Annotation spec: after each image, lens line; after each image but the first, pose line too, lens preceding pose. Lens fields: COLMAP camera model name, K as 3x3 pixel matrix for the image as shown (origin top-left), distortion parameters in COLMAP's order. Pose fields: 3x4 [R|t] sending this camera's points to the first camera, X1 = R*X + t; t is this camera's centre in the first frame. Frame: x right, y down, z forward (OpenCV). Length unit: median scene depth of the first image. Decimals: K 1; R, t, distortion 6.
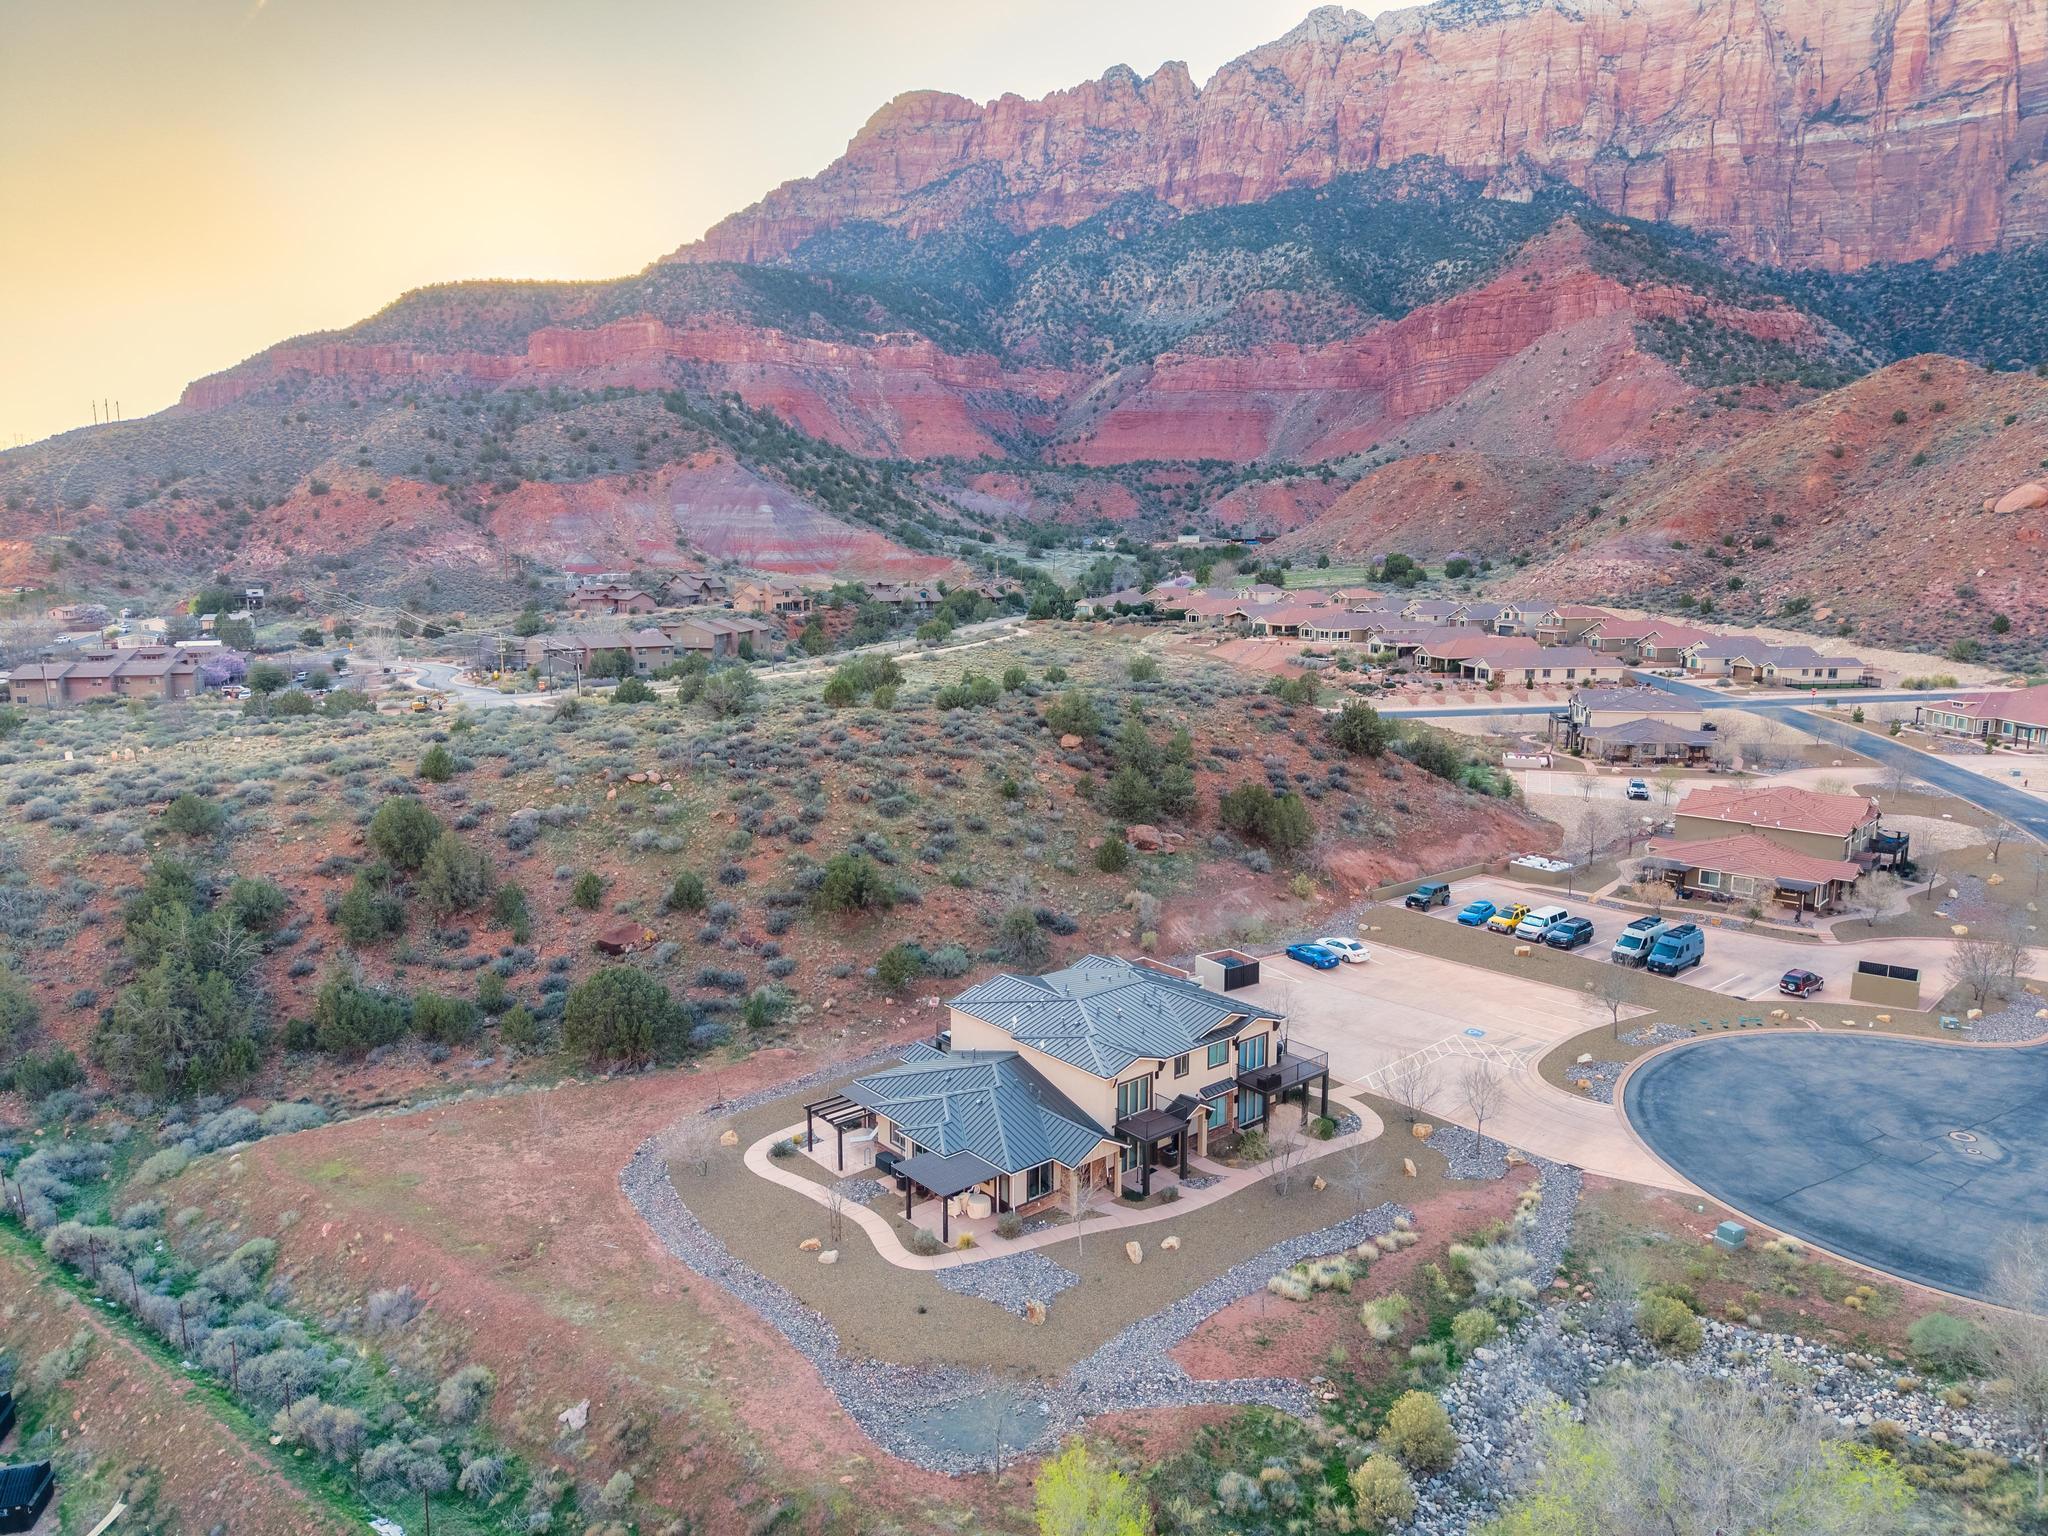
lens RADIAL K [[1369.2, 0, 1020.1], [0, 1369.2, 779.6], [0, 0, 1]] dist [0.030426, -0.030778]
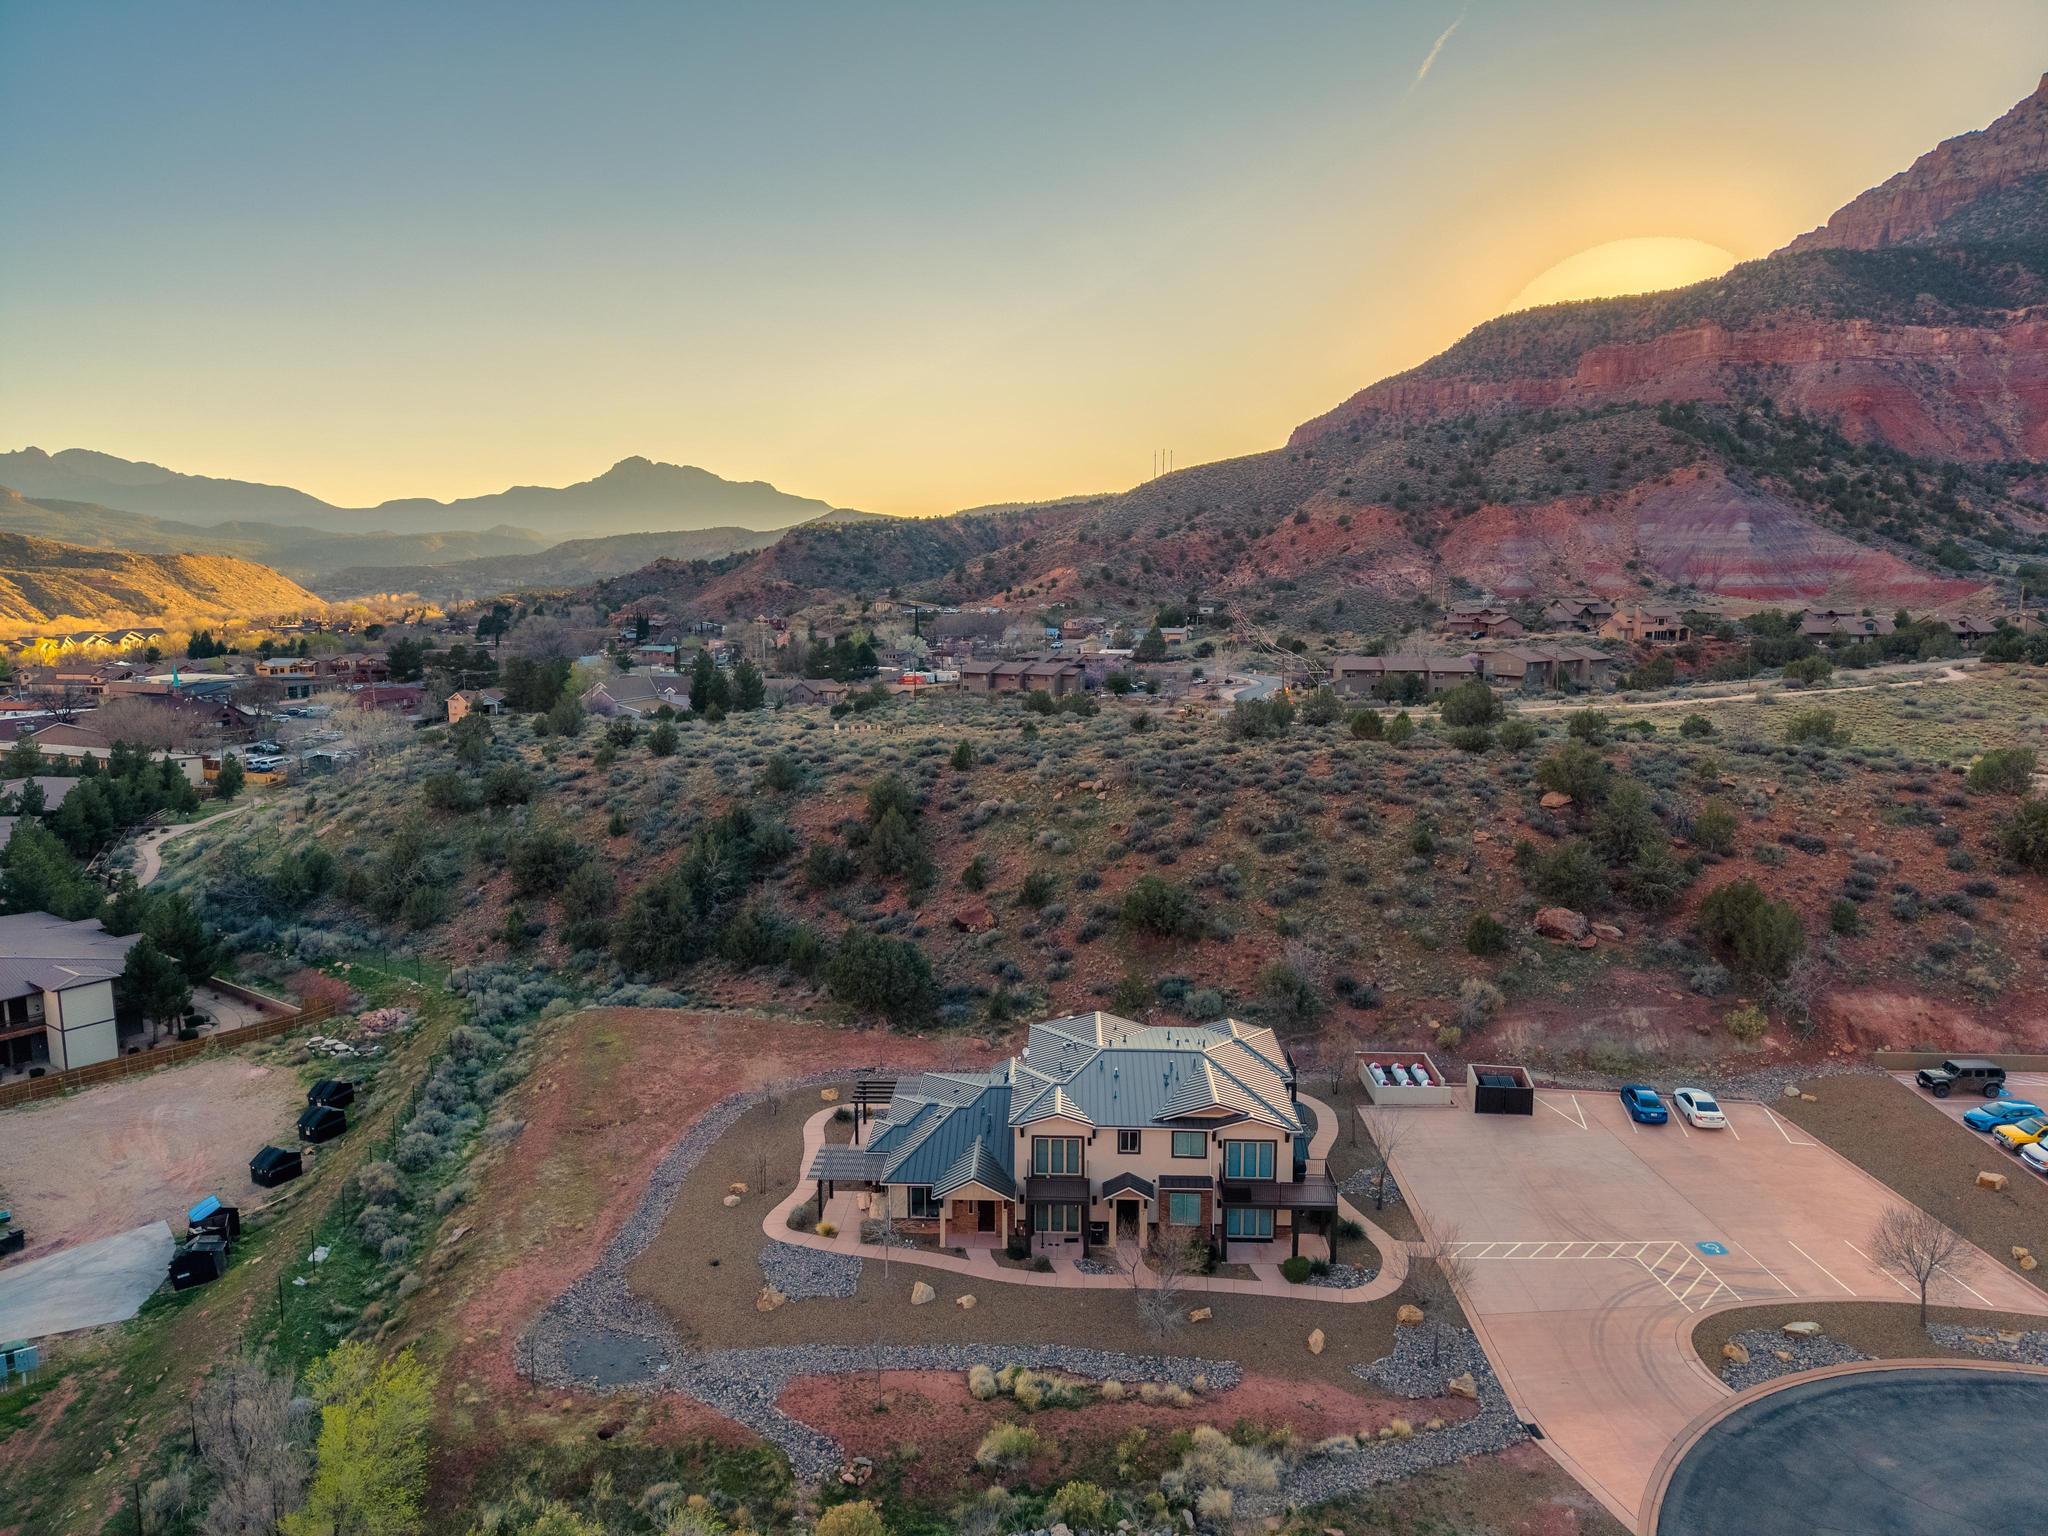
lens RADIAL K [[1369.2, 0, 1021.1], [0, 1369.2, 776.4], [0, 0, 1]] dist [0.030426, -0.030778]
pose [[0.734598, 0.103344, -0.670586, 0.093043], [-0.115293, 0.992972, 0.026729, -0.007062], [0.668636, 0.057679, 0.741350, 0.036650]]
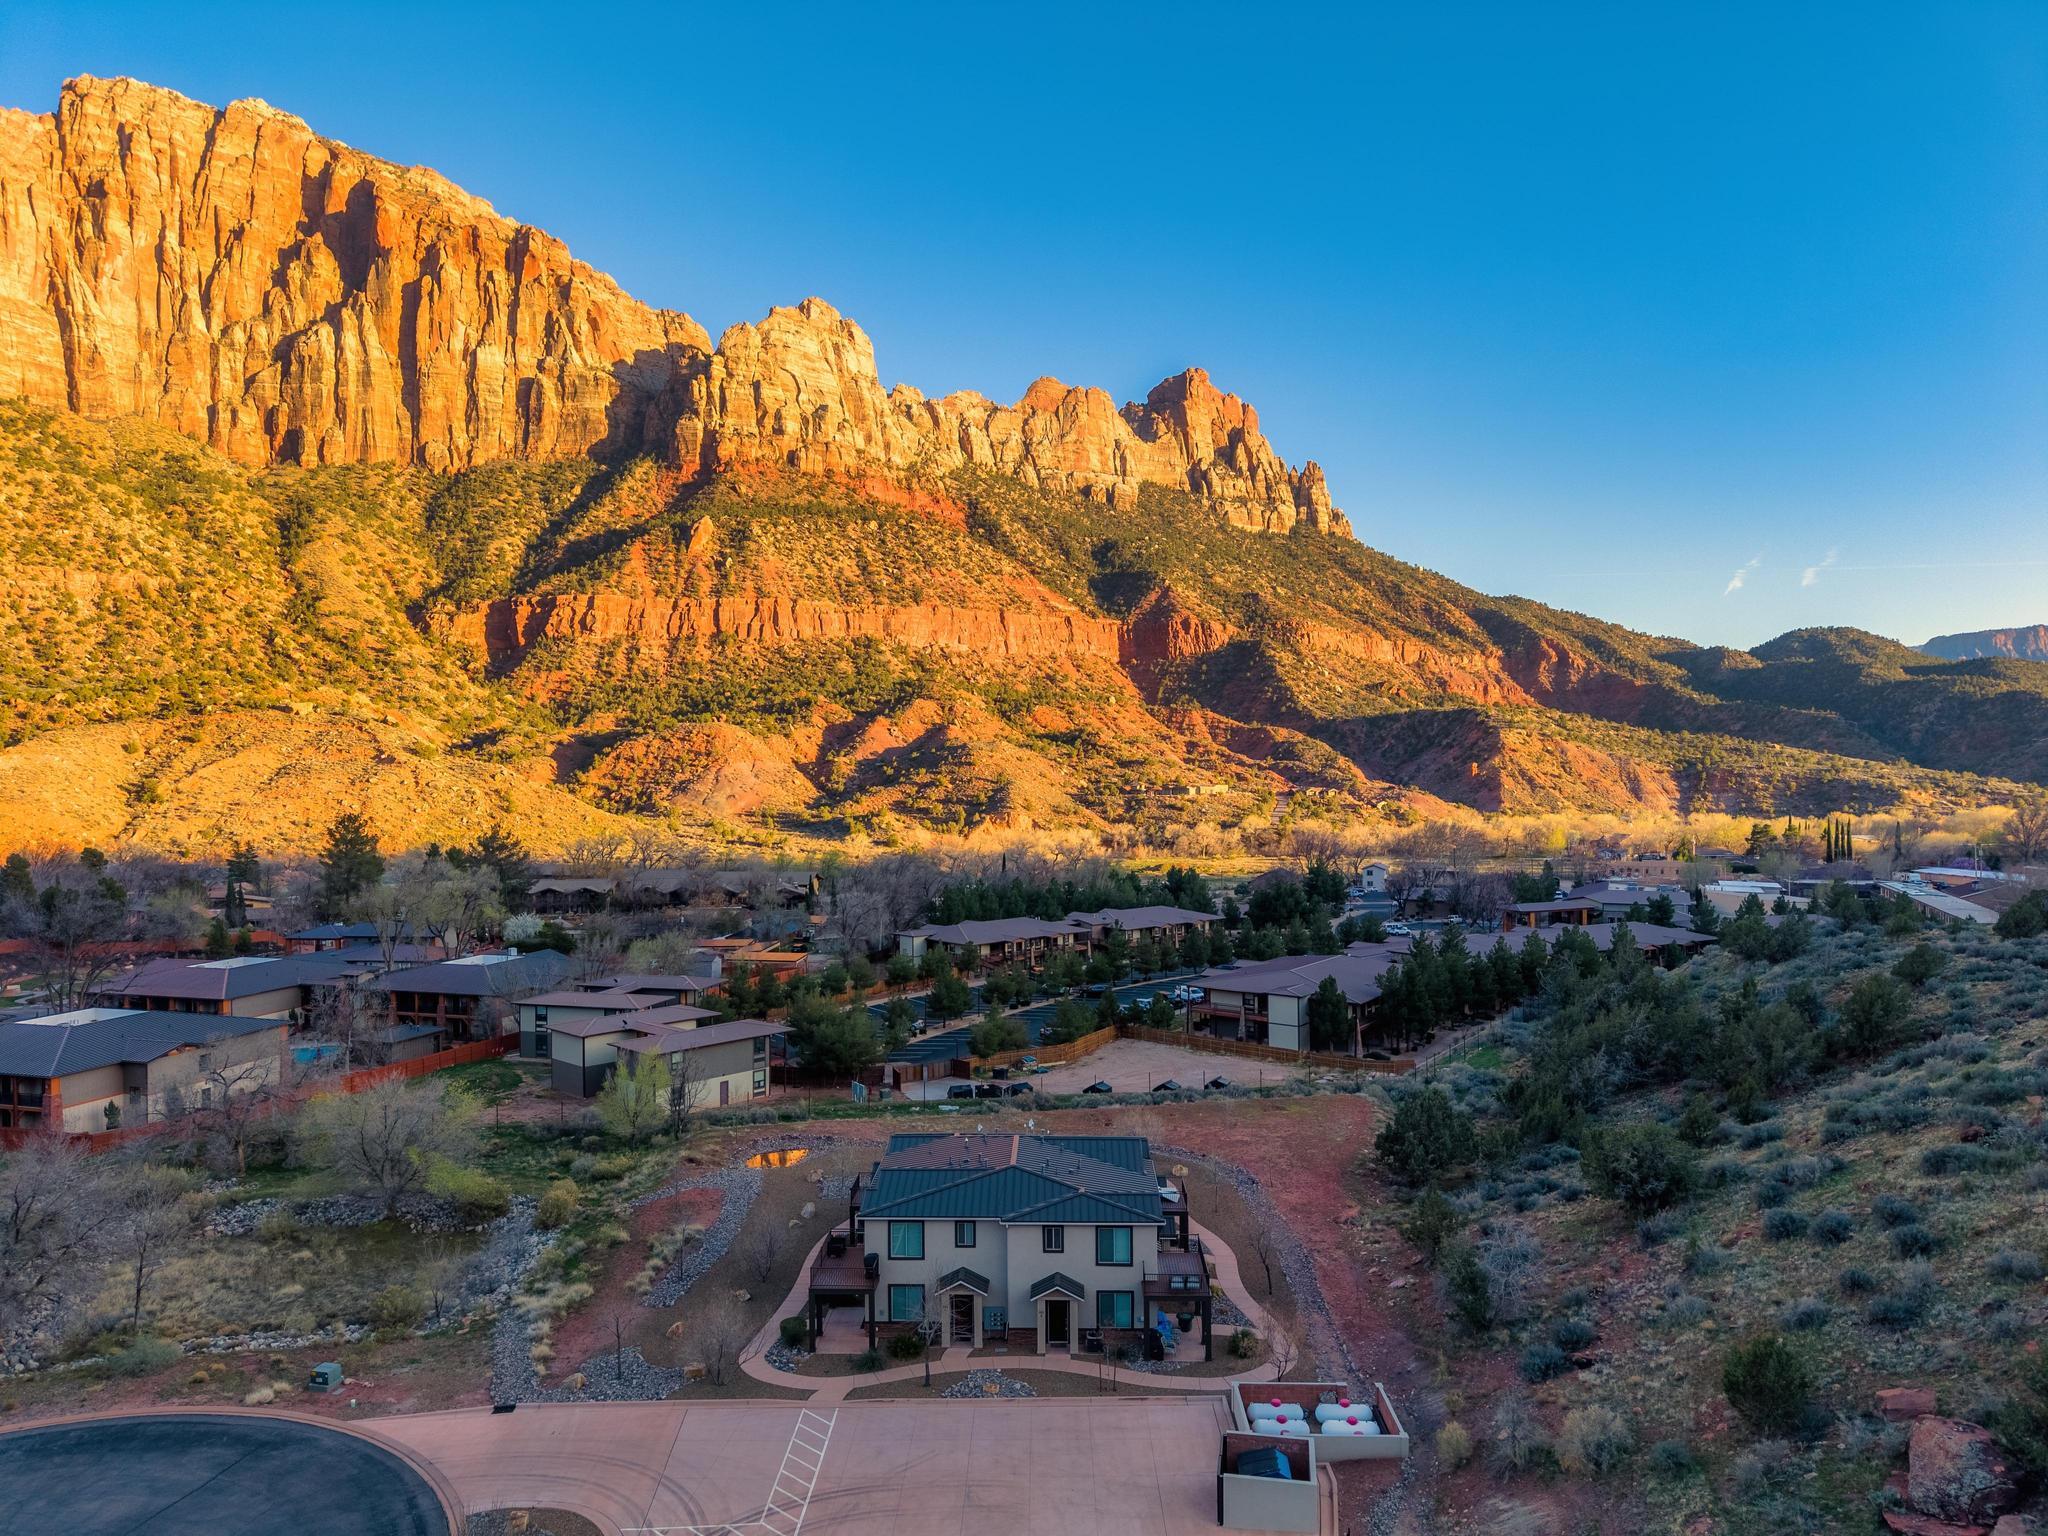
lens RADIAL K [[1369.2, 0, 1019.6], [0, 1369.2, 778.8], [0, 0, 1]] dist [0.030426, -0.030778]
pose [[-0.678232, 0.011603, -0.734756, 0.111052], [-0.121498, 0.984343, 0.127696, -0.030871], [0.724734, 0.175879, -0.666203, 0.239093]]
